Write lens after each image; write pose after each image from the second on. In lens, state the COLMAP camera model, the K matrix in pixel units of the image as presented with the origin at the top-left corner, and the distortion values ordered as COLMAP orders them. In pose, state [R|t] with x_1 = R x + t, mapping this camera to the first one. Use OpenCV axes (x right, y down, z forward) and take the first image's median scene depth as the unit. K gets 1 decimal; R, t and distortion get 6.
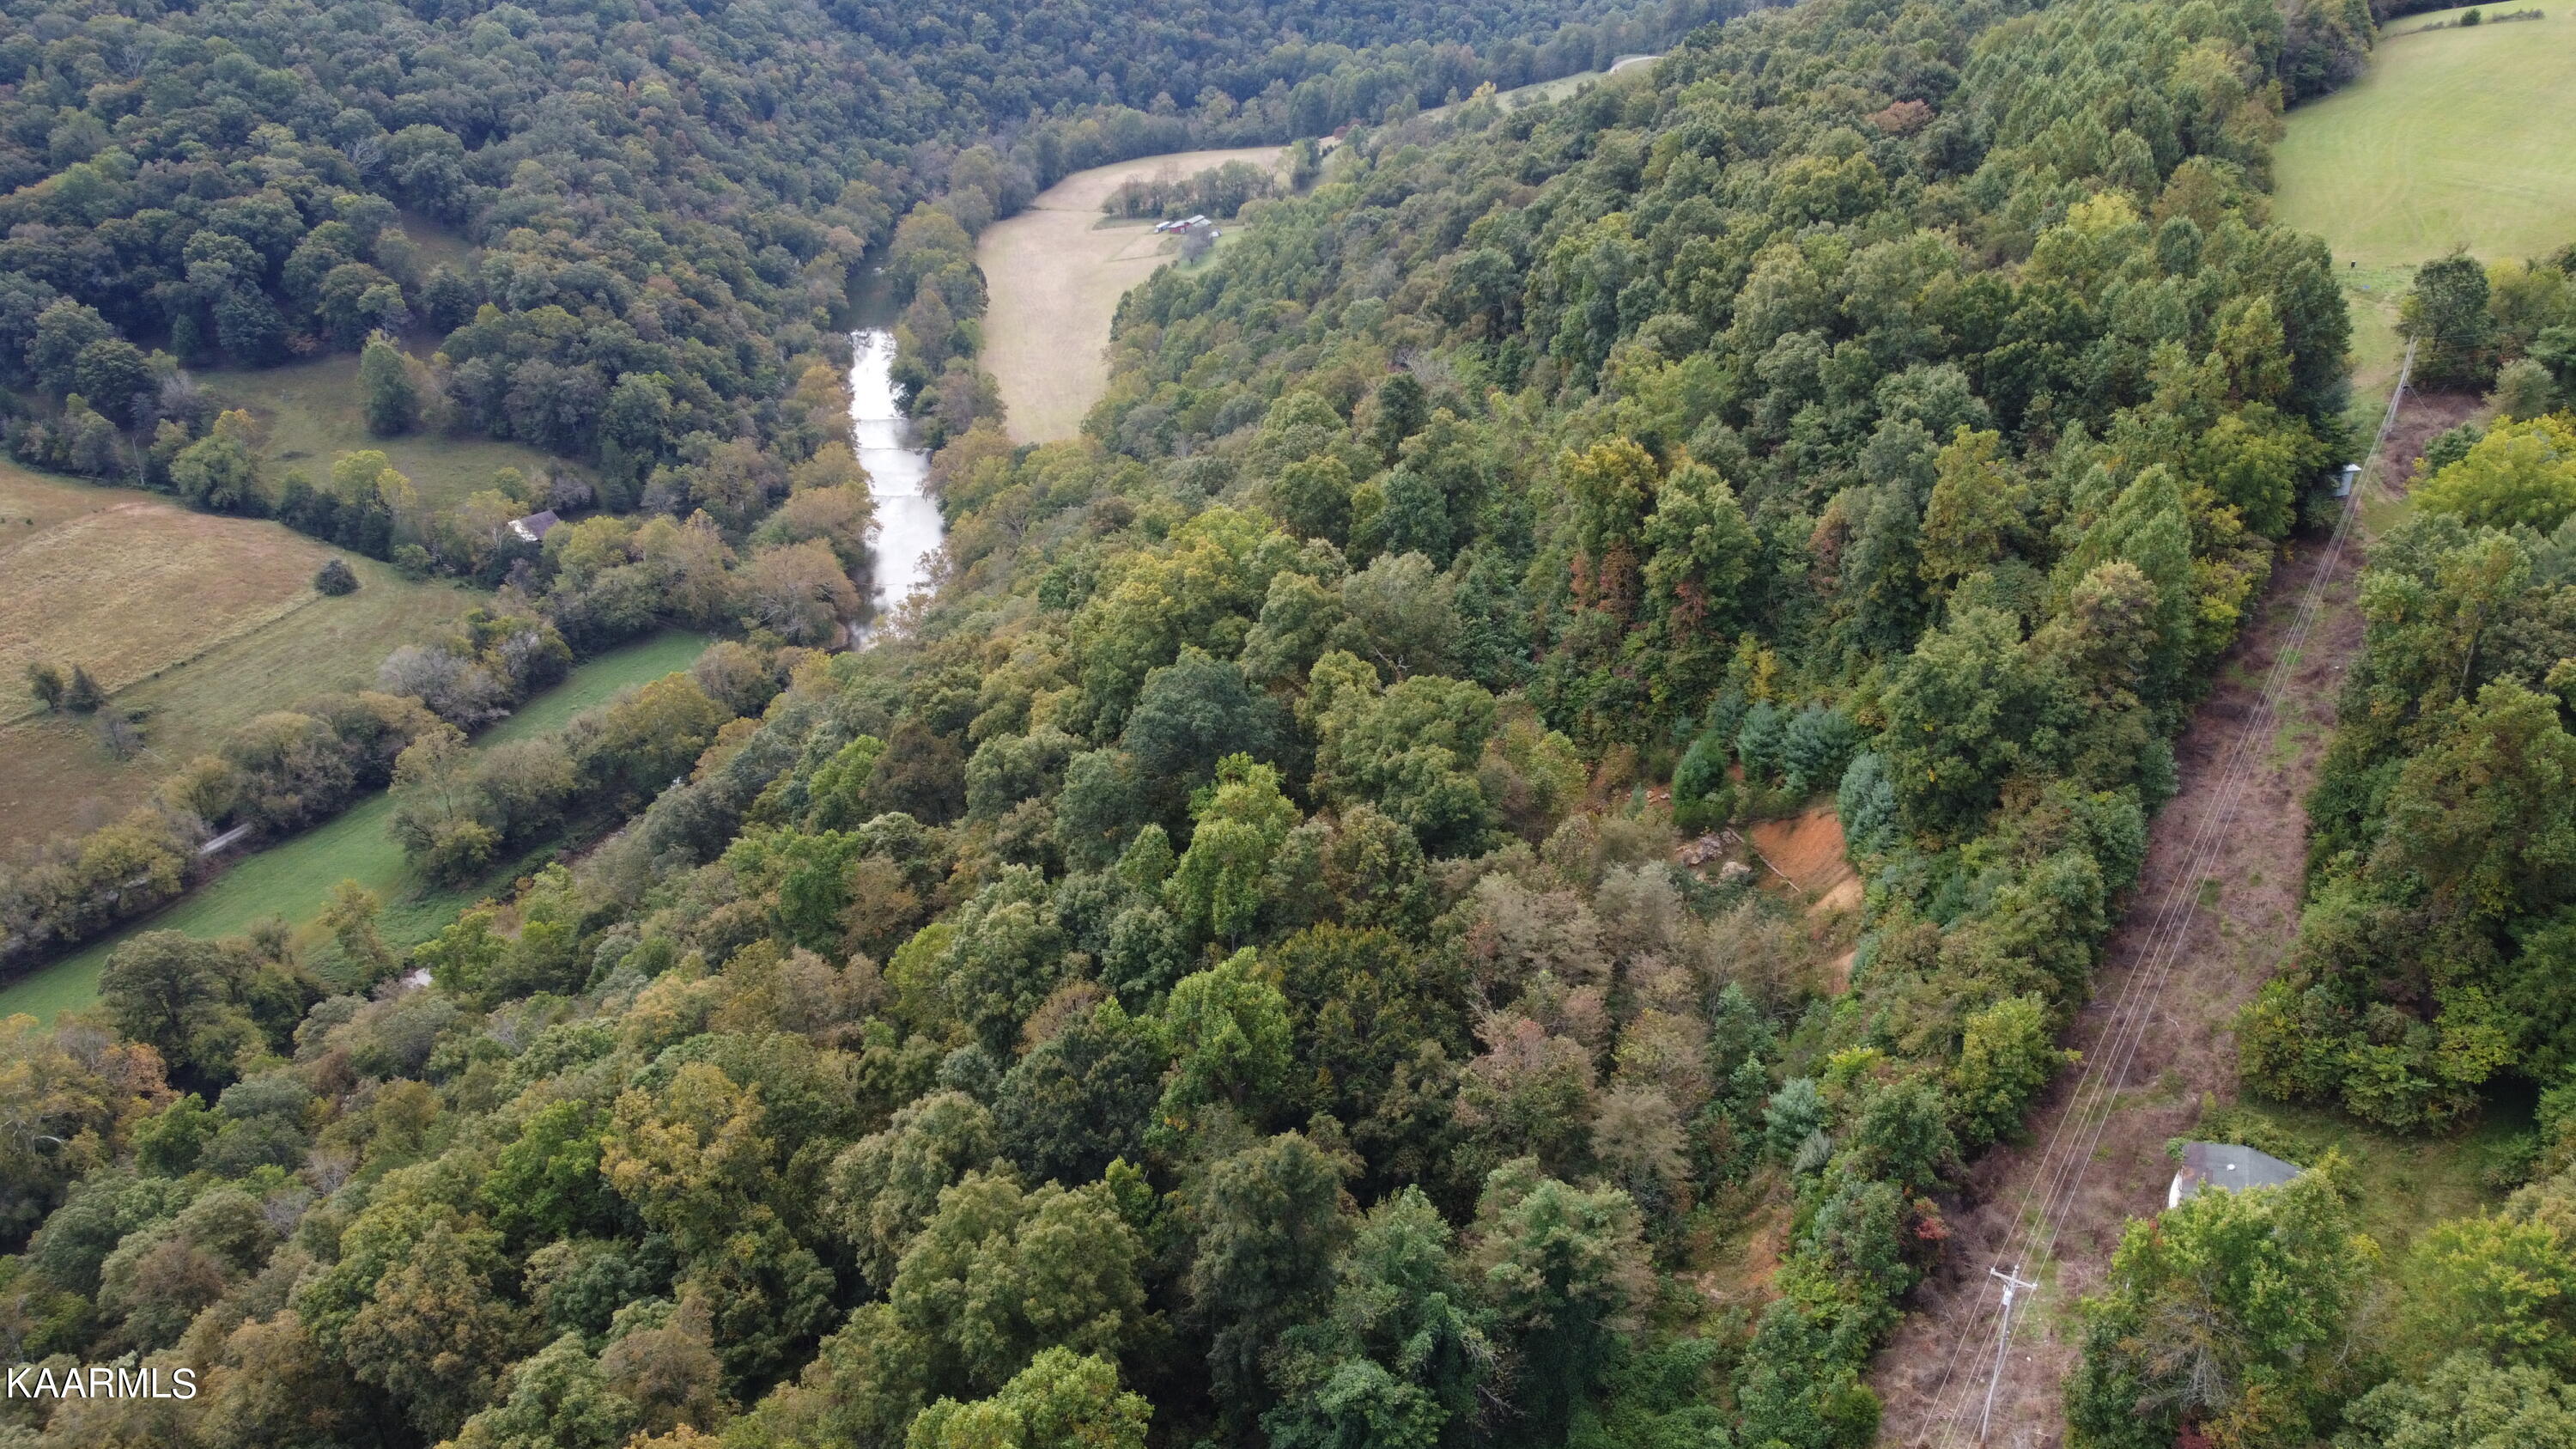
lens RADIAL K [[1947.8, 0, 1286.3], [0, 1947.8, 721.0], [0, 0, 1]] dist [0.001886, -0.007841]
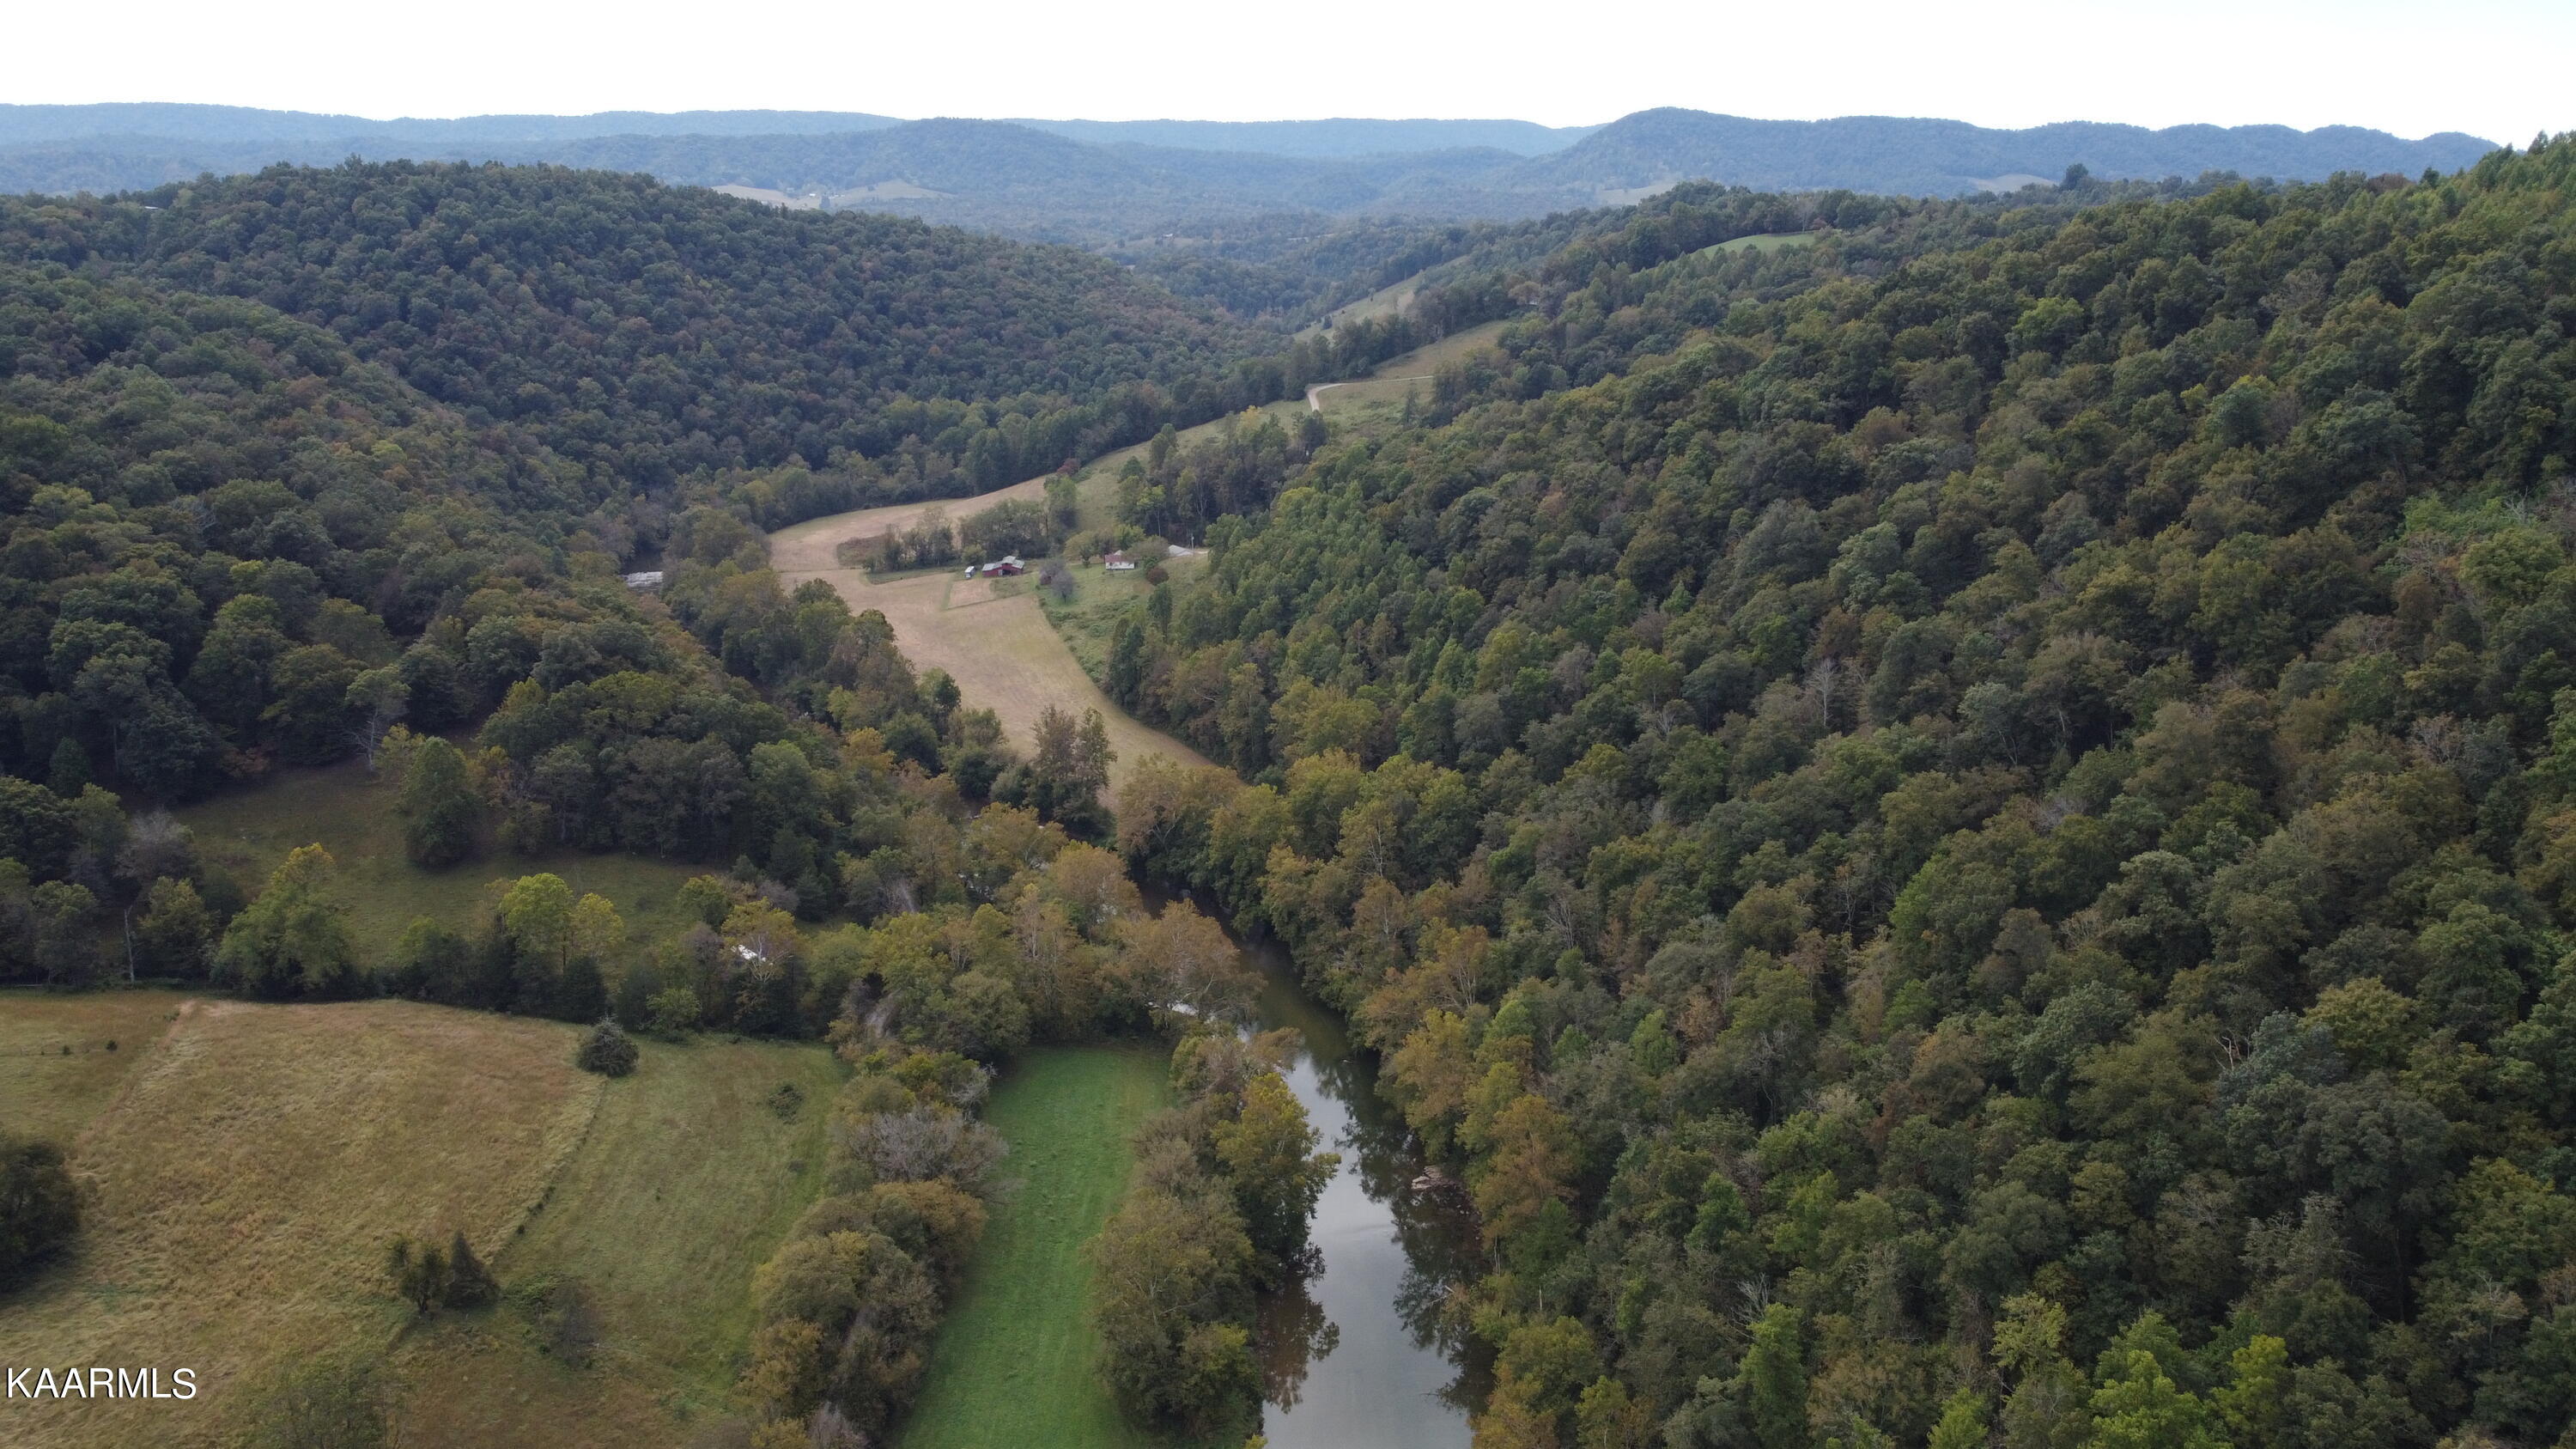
lens RADIAL K [[1947.8, 0, 1274.1], [0, 1947.8, 731.4], [0, 0, 1]] dist [0.001886, -0.007841]
pose [[0.911630, -0.114709, 0.394680, -0.438113], [0.188605, 0.969945, -0.153736, -0.027404], [-0.365182, 0.214589, 0.905866, 0.228082]]
